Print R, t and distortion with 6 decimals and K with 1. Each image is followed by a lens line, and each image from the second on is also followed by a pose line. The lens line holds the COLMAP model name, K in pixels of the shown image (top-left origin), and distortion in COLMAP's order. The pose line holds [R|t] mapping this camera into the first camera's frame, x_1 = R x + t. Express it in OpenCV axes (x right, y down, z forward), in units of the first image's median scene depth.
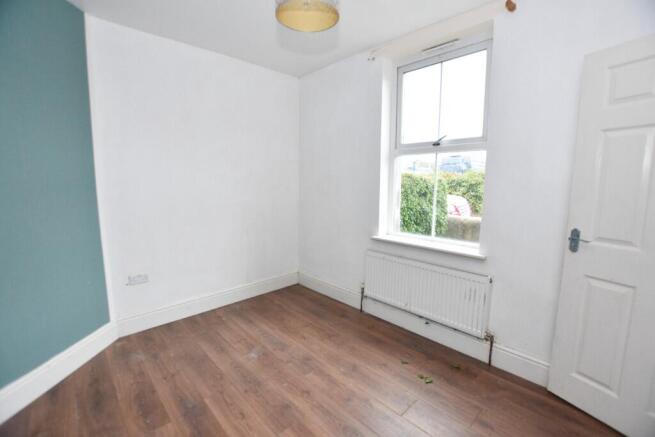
lens RADIAL K [[288.5, 0, 327.5], [0, 288.5, 218.5], [0, 0, 1]] dist [-0.031146, -0.000073]
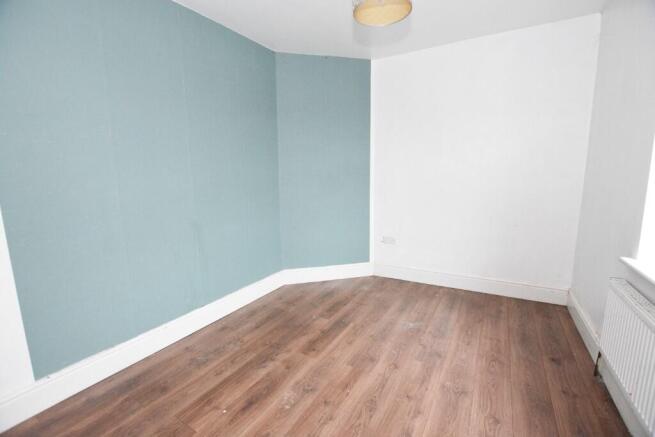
lens RADIAL K [[288.5, 0, 327.5], [0, 288.5, 218.5], [0, 0, 1]] dist [-0.031146, -0.000073]
pose [[0.277522, 0.143224, -0.949983, 0.620013], [-0.104173, 0.987481, 0.118445, -0.026864], [0.955055, 0.066092, 0.288967, 0.326131]]
